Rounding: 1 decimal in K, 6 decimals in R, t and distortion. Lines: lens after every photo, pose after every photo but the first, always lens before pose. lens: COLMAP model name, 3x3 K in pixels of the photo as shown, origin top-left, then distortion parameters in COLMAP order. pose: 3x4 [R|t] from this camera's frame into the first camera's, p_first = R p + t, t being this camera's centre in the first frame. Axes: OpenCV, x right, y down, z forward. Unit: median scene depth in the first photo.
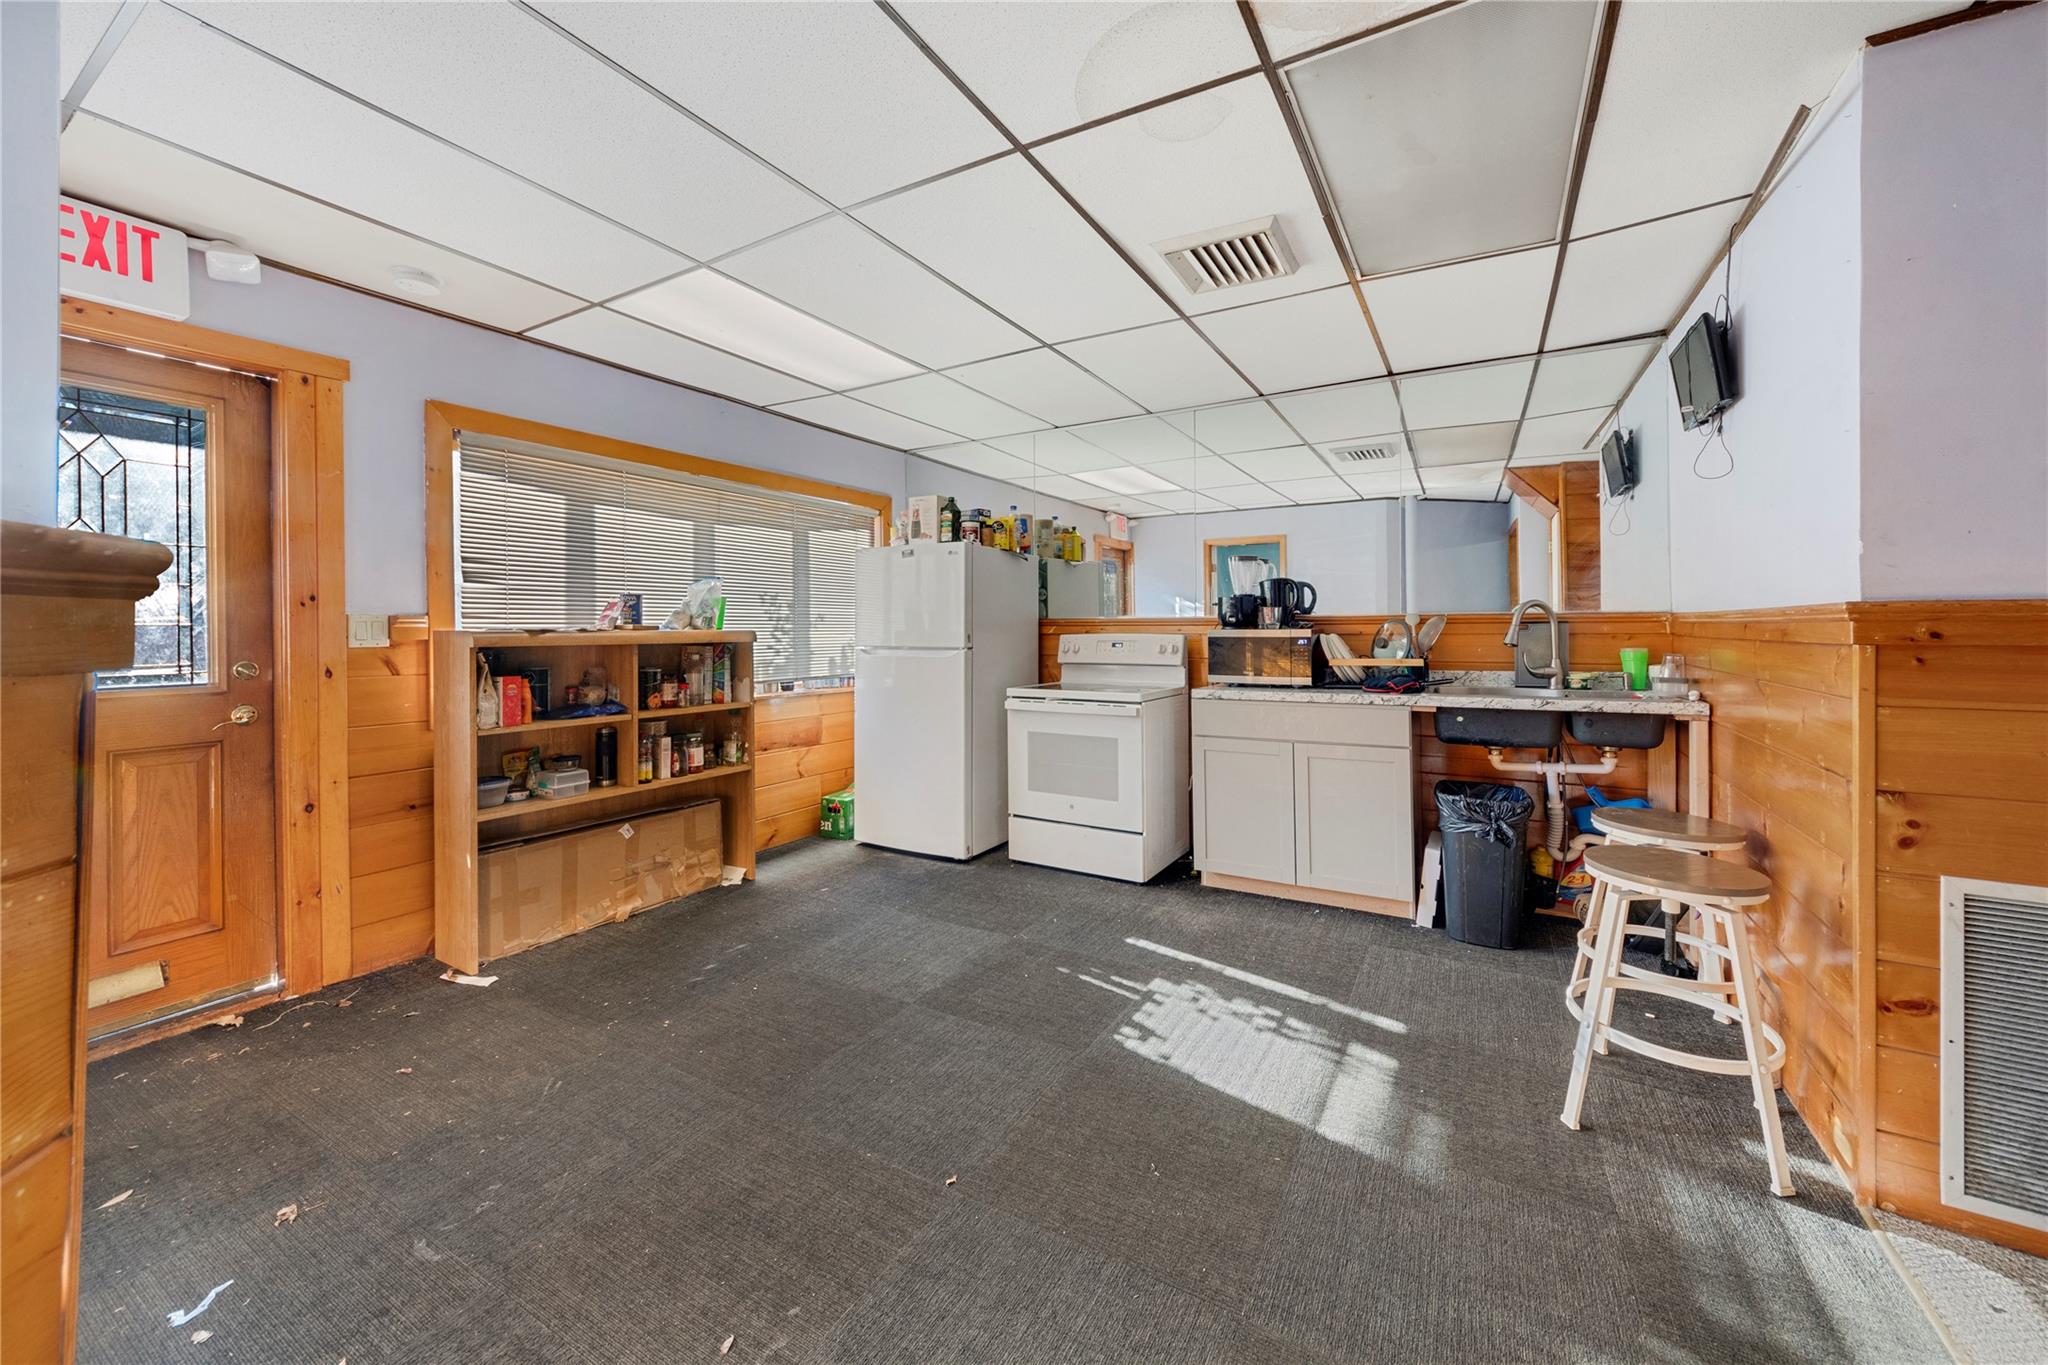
lens RADIAL K [[750.4, 0, 1033.1], [0, 750.4, 632.5], [0, 0, 1]] dist [0.012487, -0.006394]
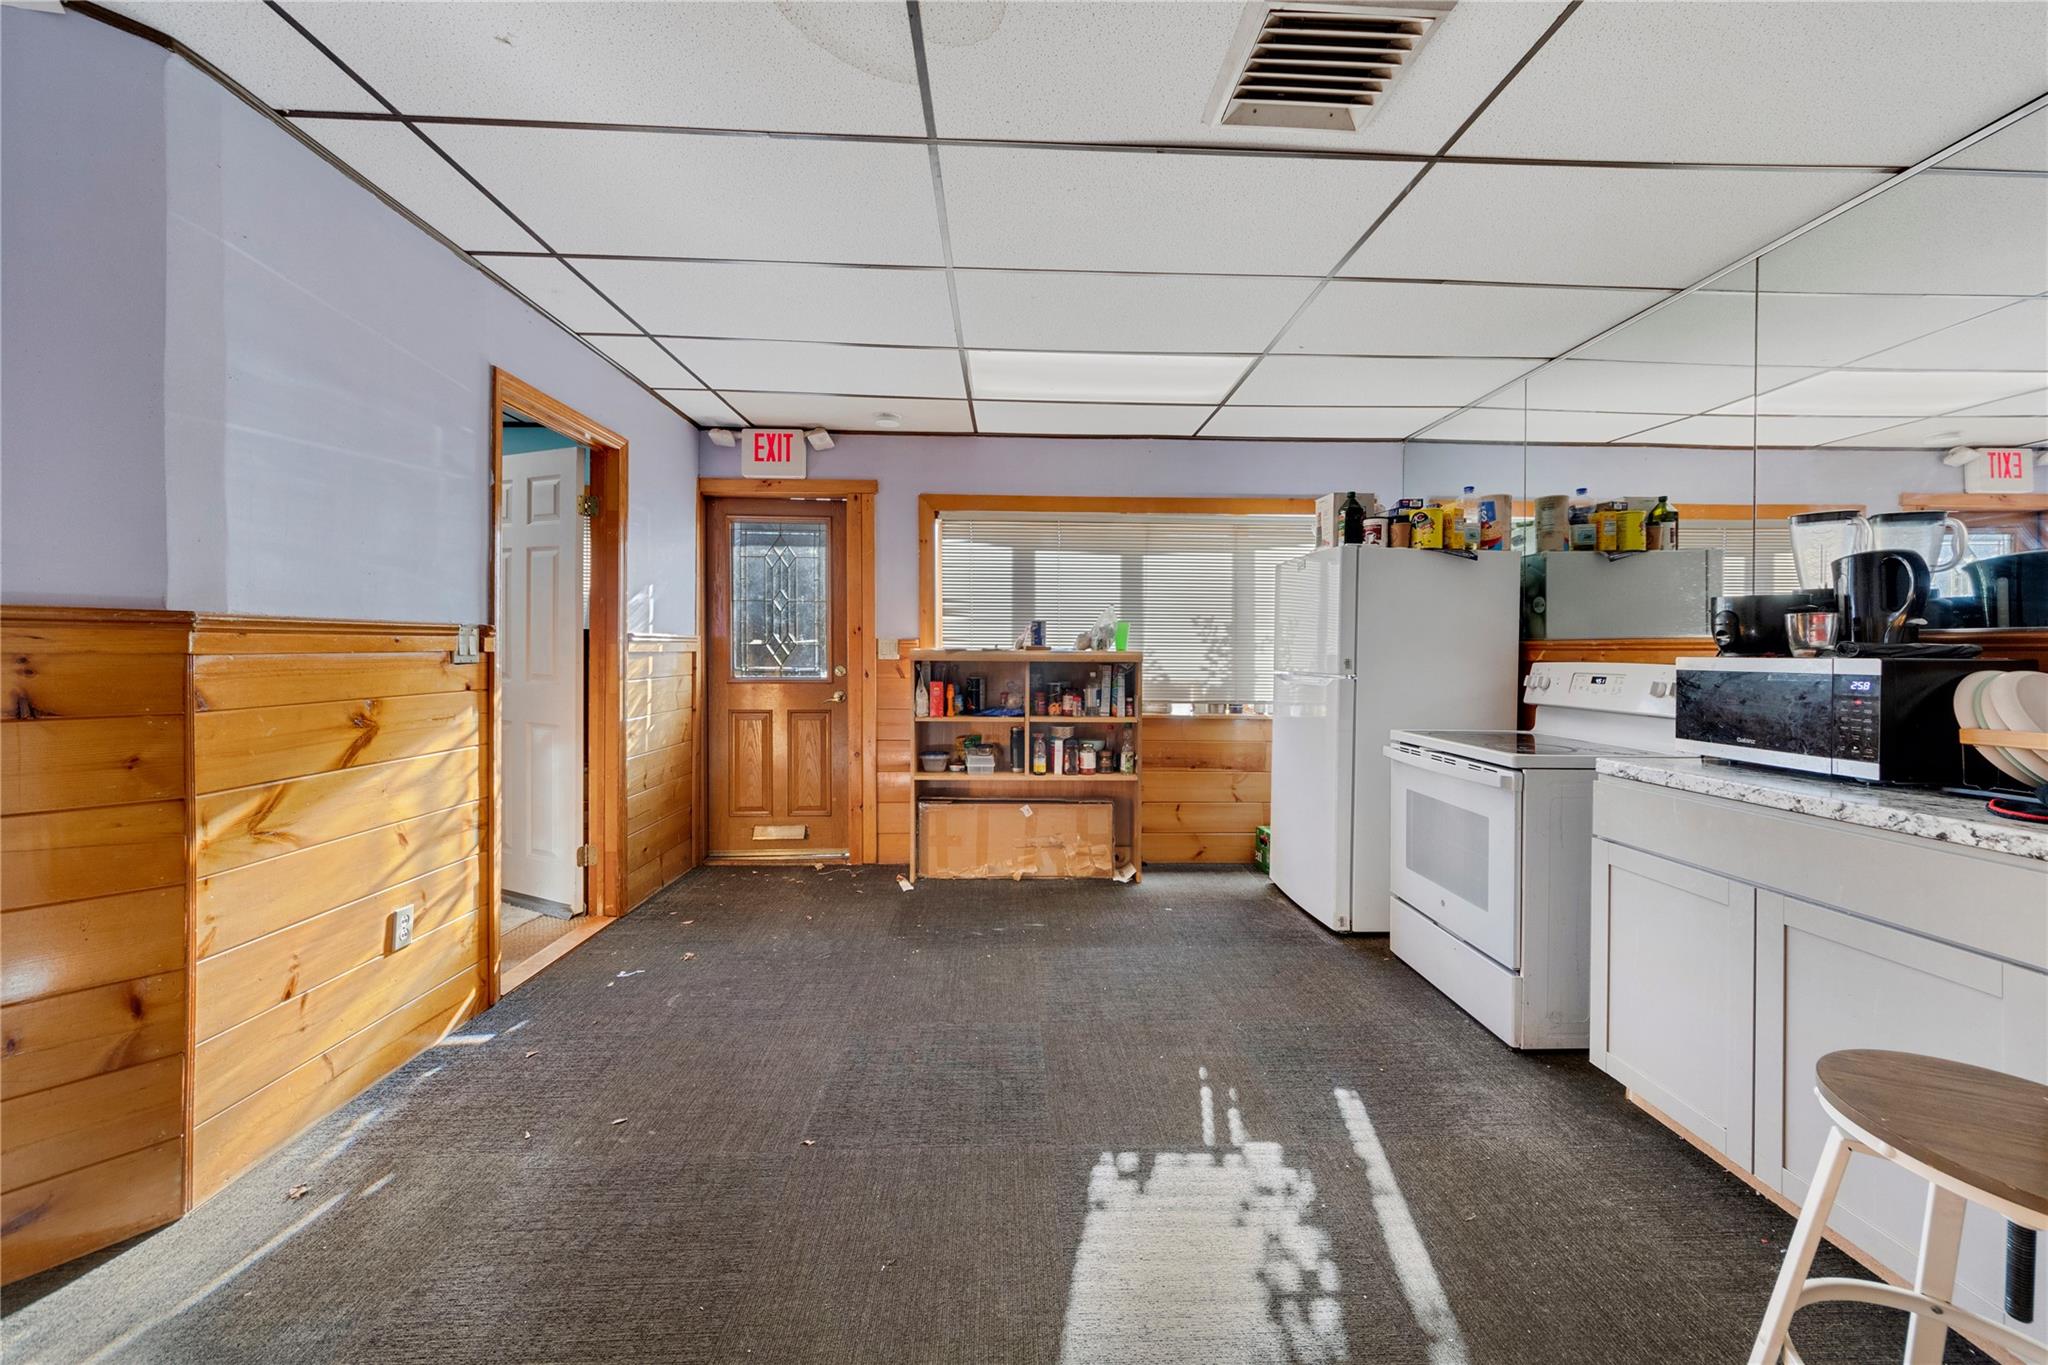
lens RADIAL K [[740.1, 0, 1044.3], [0, 740.1, 668.9], [0, 0, 1]] dist [0.011667, -0.005813]
pose [[0.552362, 0.028184, -0.833128, 0.479491], [-0.013734, 0.999600, 0.024710, -0.002795], [0.833491, -0.002207, 0.552528, 0.333485]]
